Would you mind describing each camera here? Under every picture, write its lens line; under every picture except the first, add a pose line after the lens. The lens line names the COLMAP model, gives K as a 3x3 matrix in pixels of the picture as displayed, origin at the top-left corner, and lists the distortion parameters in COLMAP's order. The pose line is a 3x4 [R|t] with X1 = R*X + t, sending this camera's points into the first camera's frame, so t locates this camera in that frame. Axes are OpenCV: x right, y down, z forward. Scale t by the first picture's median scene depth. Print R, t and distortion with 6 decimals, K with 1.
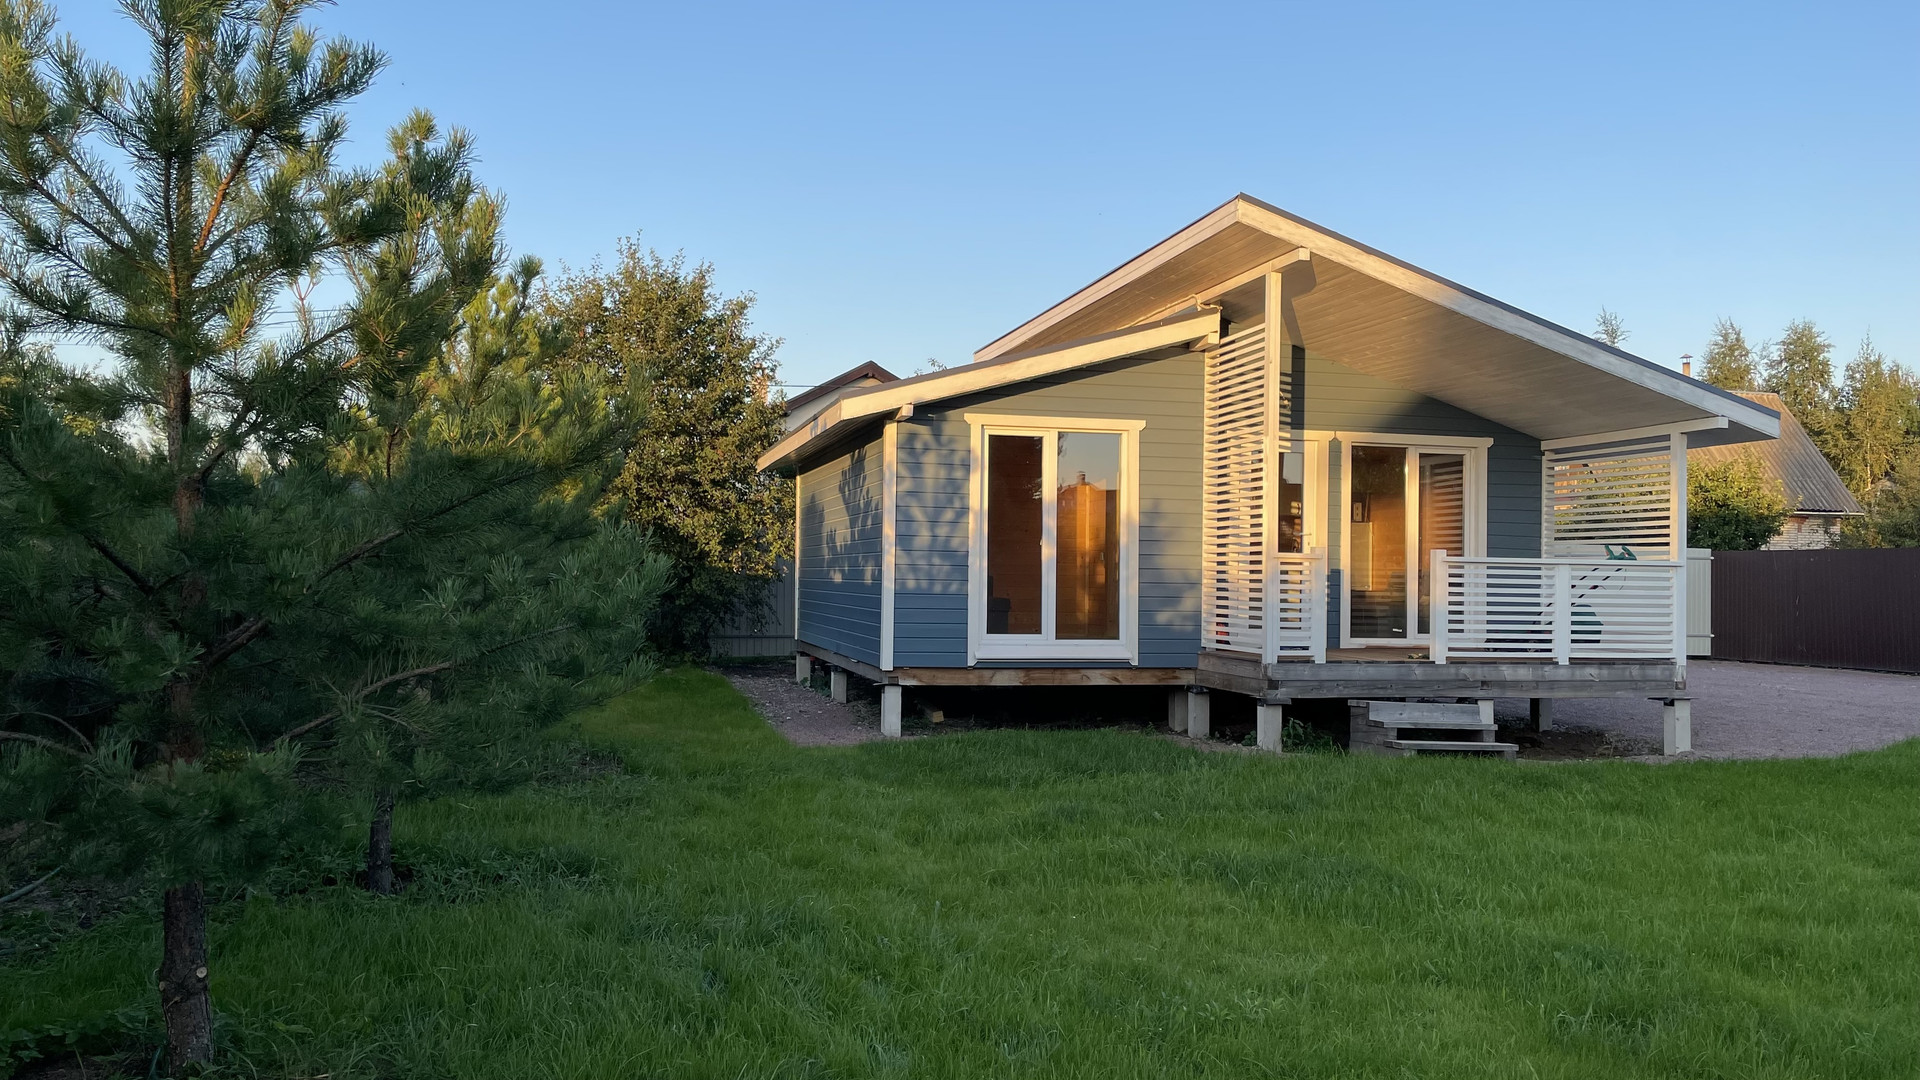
lens RADIAL K [[1465.7, 0, 942.9], [0, 1465.7, 534.6], [0, 0, 1]] dist [0.071131, -0.094149]
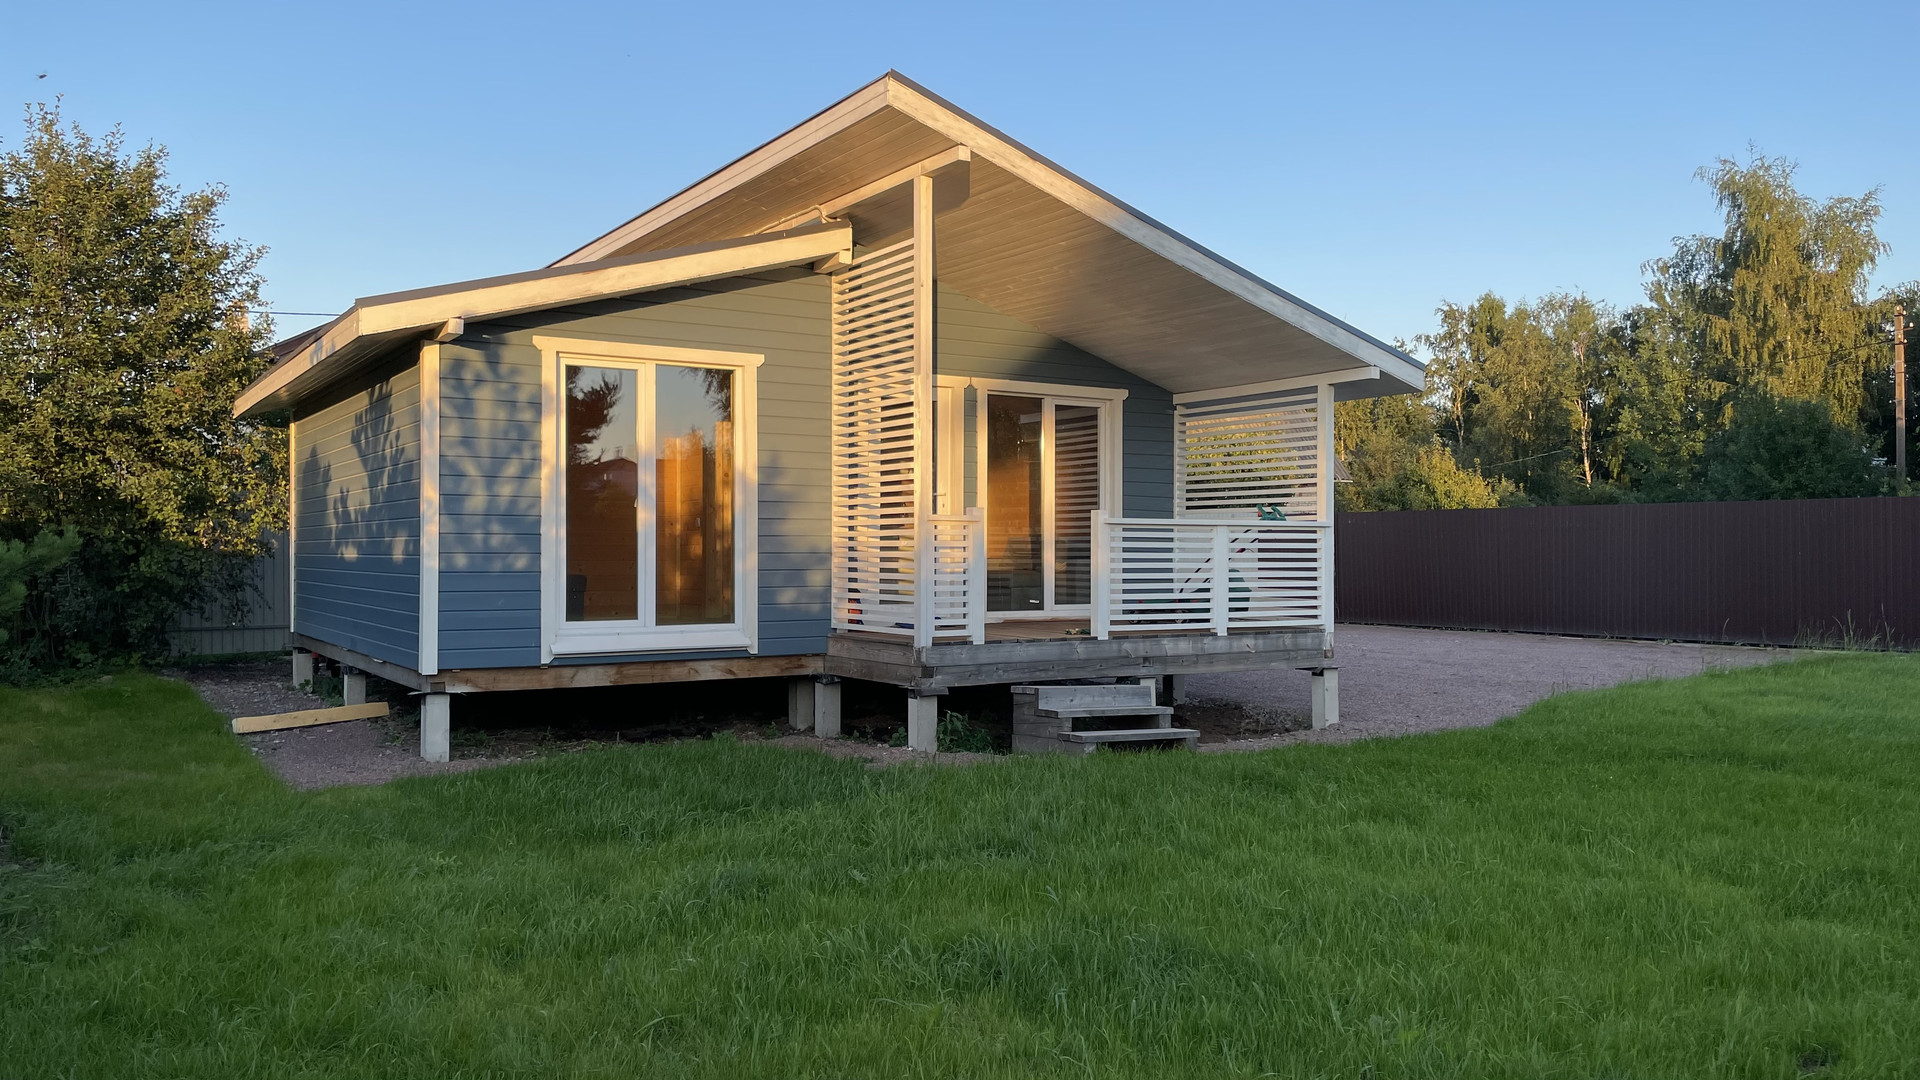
lens RADIAL K [[1465.7, 0, 965.3], [0, 1465.7, 534.1], [0, 0, 1]] dist [0.071131, -0.094149]
pose [[0.945976, -0.010128, 0.324080, -0.022626], [0.003689, 0.999784, 0.020477, 0.006178], [-0.324217, -0.018175, 0.945808, 0.194700]]
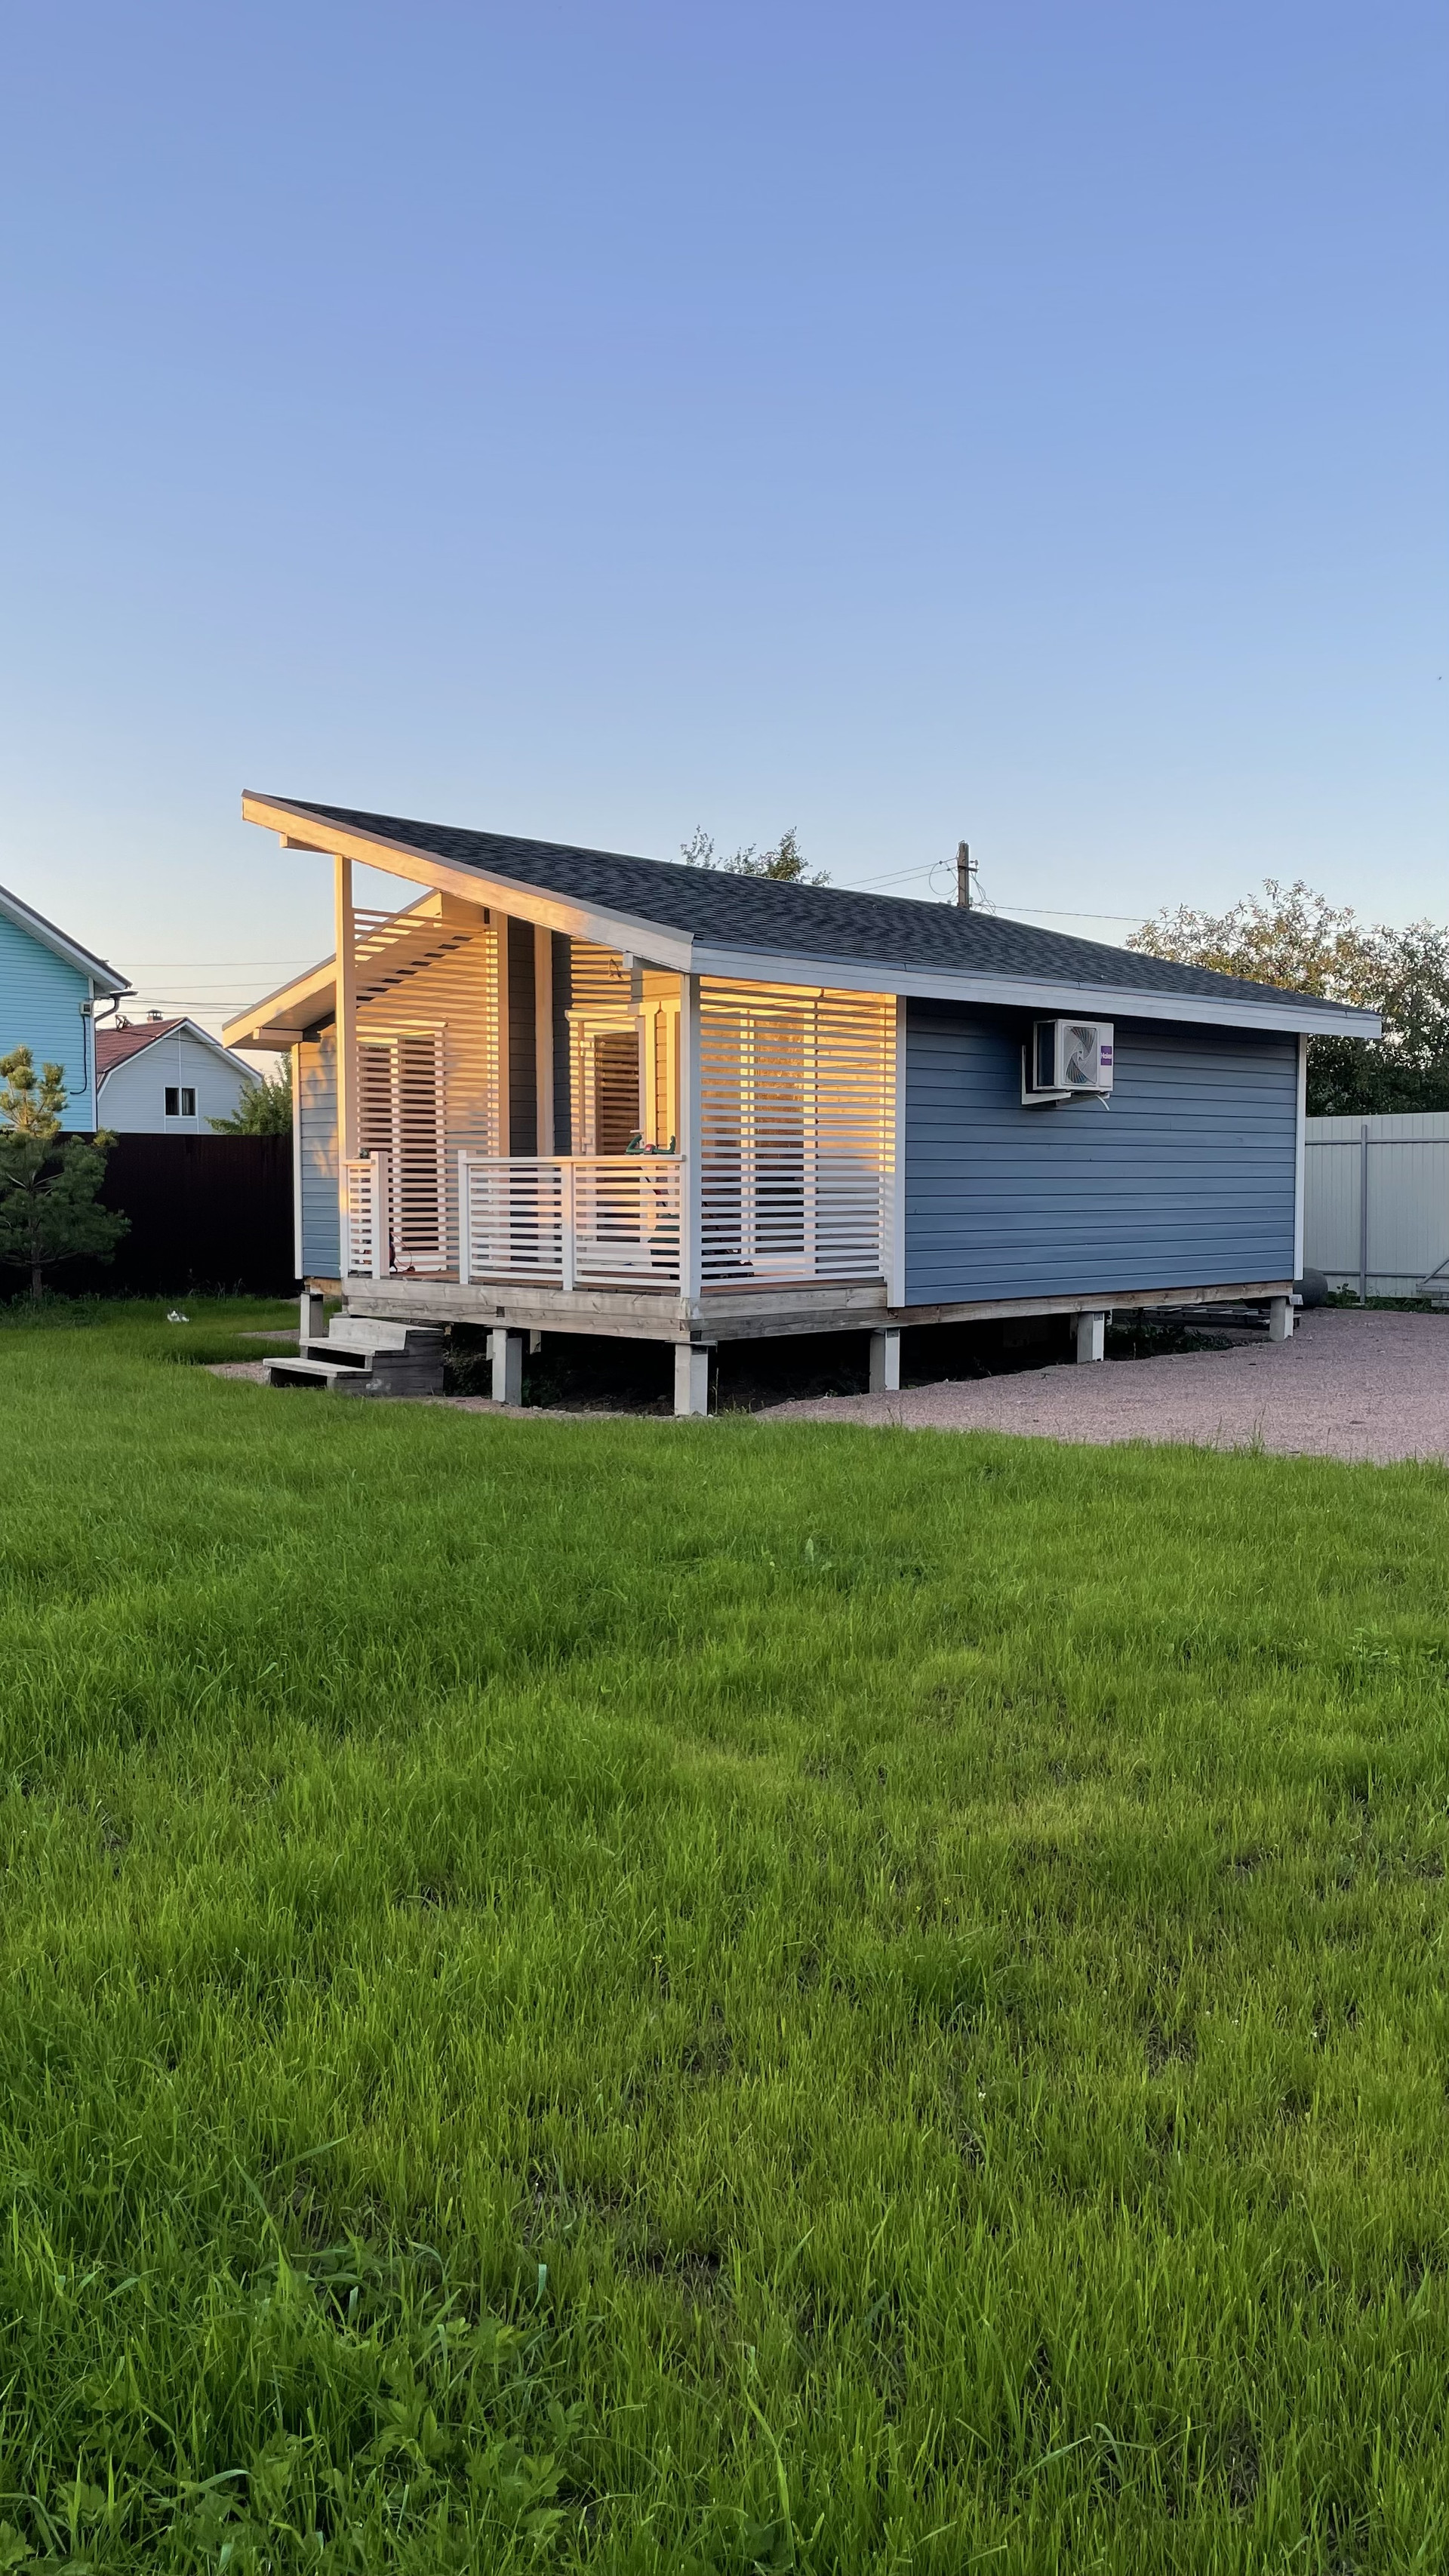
lens RADIAL K [[1966.3, 0, 724.2], [0, 1966.3, 1286.6], [0, 0, 1]] dist [0.071131, -0.094149]
pose [[0.503821, 0.027147, -0.863381, 1.351347], [0.041598, 0.997584, 0.055641, 0.030975], [0.862806, -0.063948, 0.501475, 0.541603]]
